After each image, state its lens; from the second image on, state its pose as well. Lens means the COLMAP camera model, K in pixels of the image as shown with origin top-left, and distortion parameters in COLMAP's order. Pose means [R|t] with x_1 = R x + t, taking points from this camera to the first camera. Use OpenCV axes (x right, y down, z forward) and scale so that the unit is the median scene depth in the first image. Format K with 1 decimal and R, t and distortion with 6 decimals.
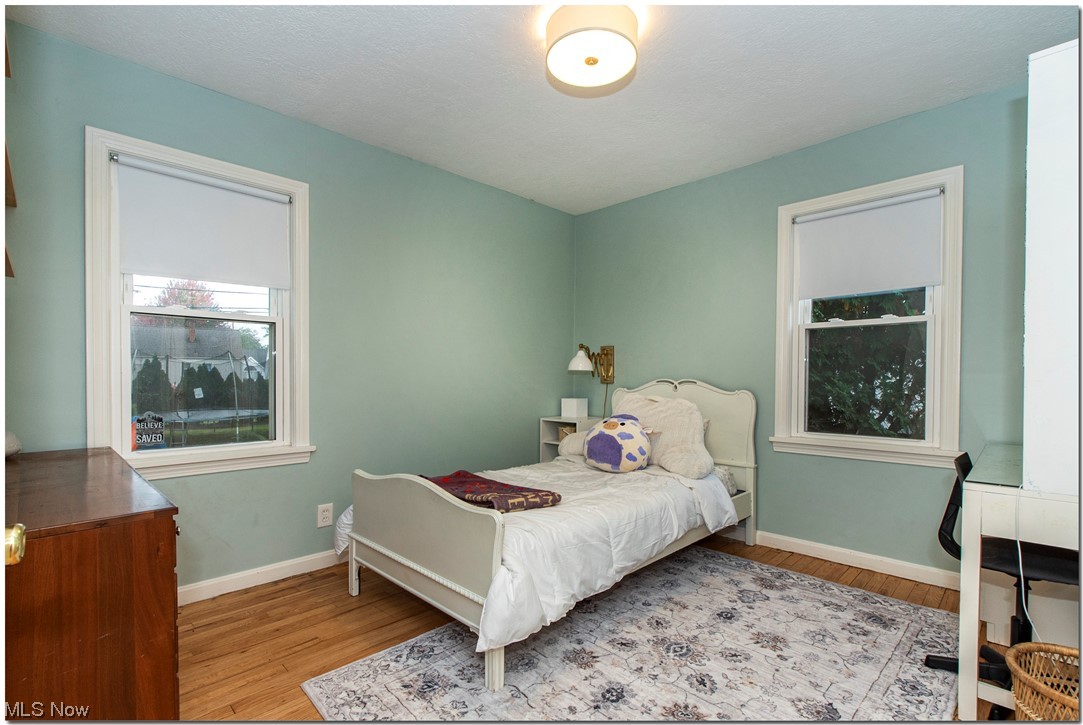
lens RADIAL K [[491.9, 0, 549.8], [0, 491.9, 368.1], [0, 0, 1]] dist [-0.005725, -0.000506]
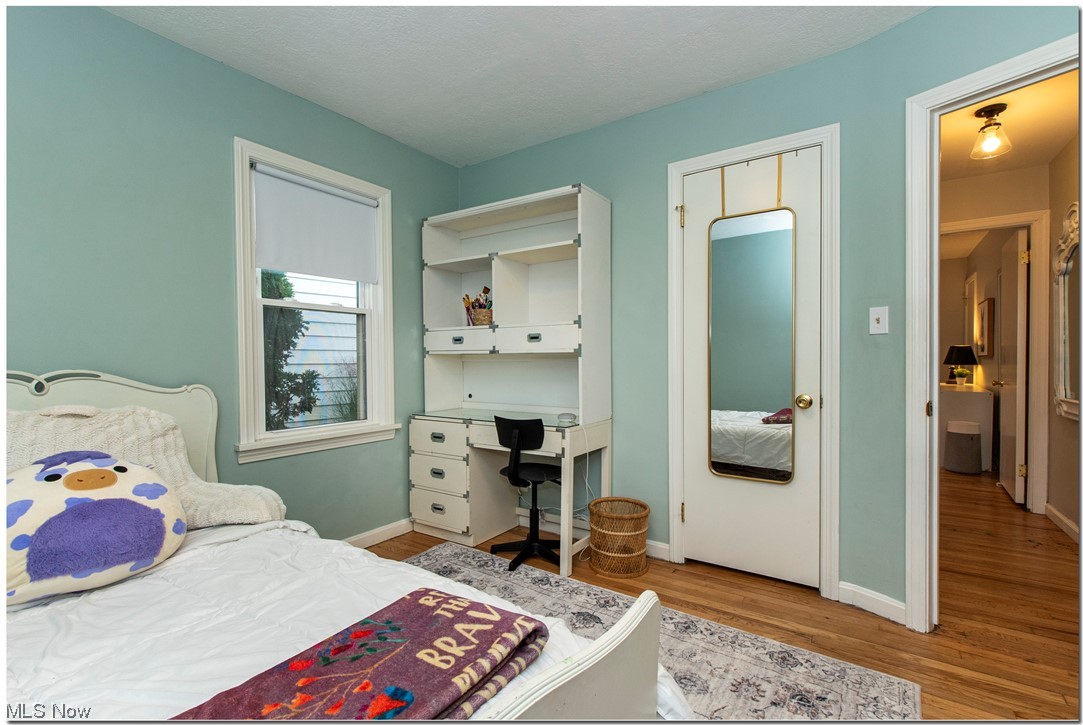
lens RADIAL K [[491.9, 0, 550.6], [0, 491.9, 368.4], [0, 0, 1]] dist [-0.005725, -0.000506]
pose [[-0.179510, -0.011215, 0.983692, -0.368480], [-0.011548, 0.999890, 0.009292, 0.011509], [-0.983688, -0.009691, -0.179620, 0.686595]]
